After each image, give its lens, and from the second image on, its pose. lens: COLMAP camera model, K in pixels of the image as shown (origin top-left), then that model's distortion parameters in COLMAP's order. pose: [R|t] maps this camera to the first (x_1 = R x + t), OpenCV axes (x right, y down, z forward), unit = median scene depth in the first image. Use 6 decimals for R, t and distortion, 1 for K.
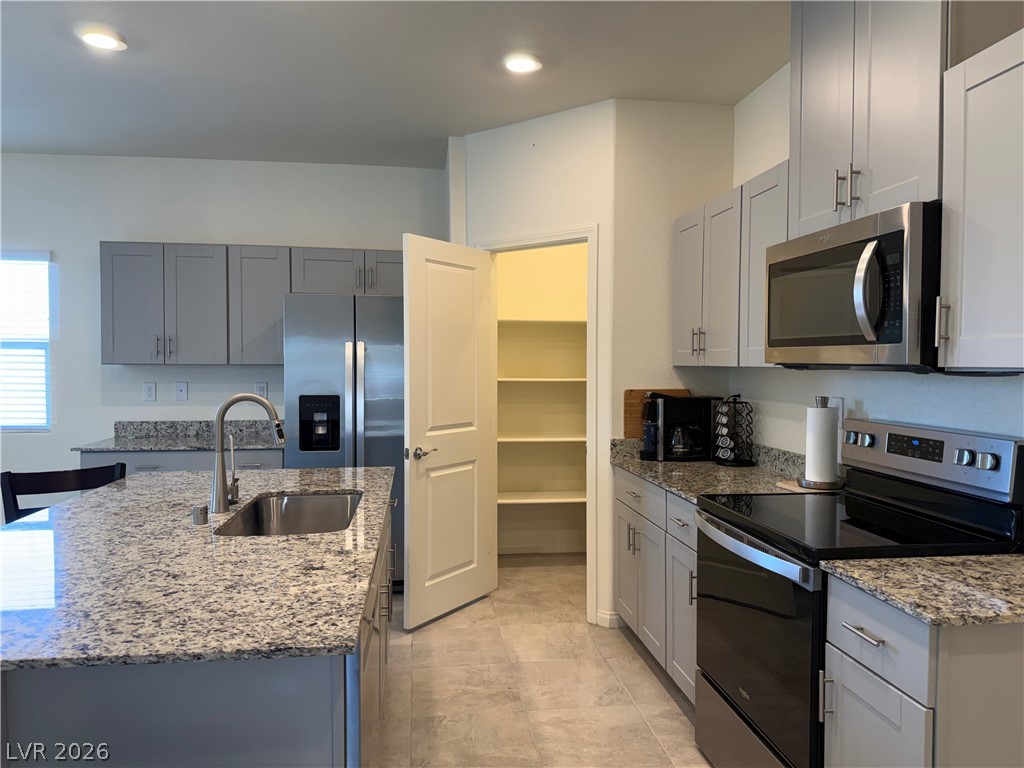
lens RADIAL K [[715.5, 0, 510.6], [0, 715.5, 385.7], [0, 0, 1]] dist [0.070834, -0.095203]
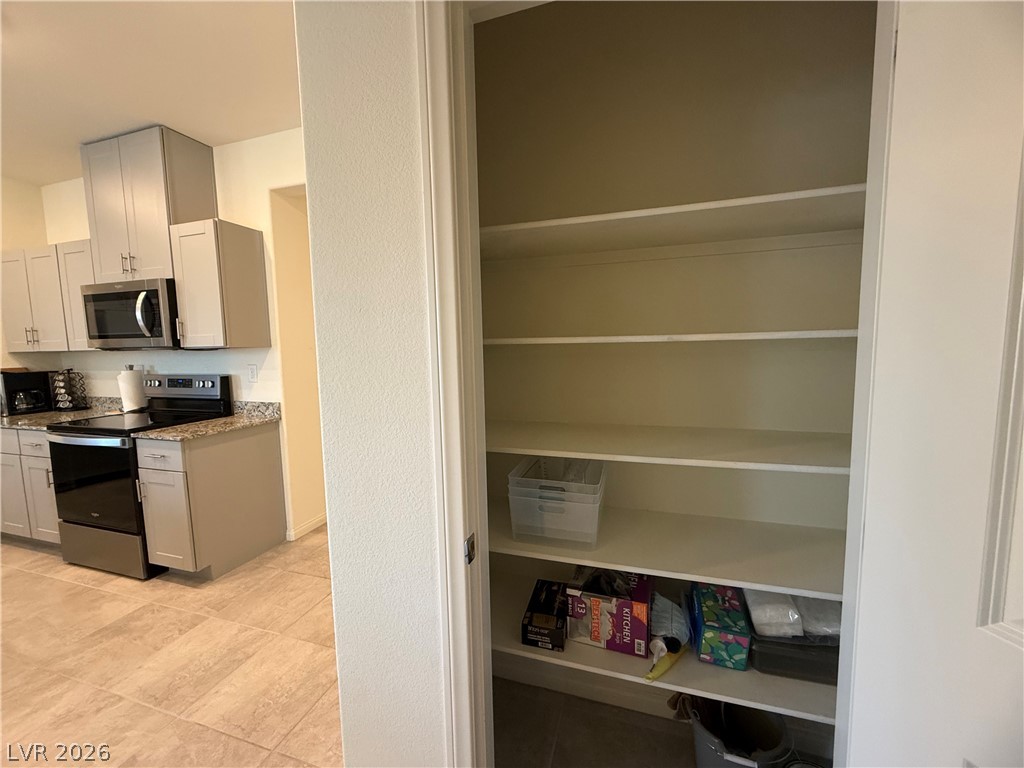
lens RADIAL K [[412.8, 0, 507.5], [0, 412.8, 383.5], [0, 0, 1]] dist [0.001475, -0.000106]
pose [[0.432854, -0.095575, 0.896383, -0.139058], [0.050751, 0.995370, 0.081622, 0.026771], [-0.900034, 0.010162, 0.435700, -0.422536]]
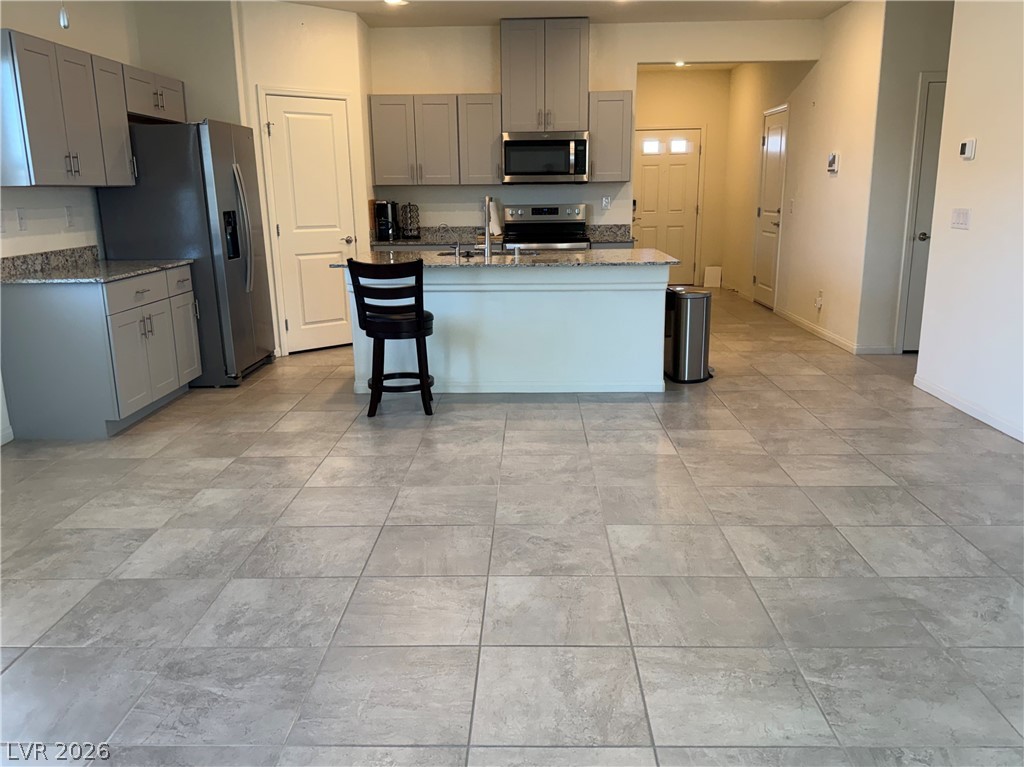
lens RADIAL K [[828.6, 0, 522.4], [0, 828.6, 387.6], [0, 0, 1]] dist [0.140509, -0.239912]
pose [[0.152342, -0.235185, 0.959937, -2.433606], [0.045190, 0.971916, 0.230948, -0.004193], [-0.987294, 0.008197, 0.158691, 0.471518]]
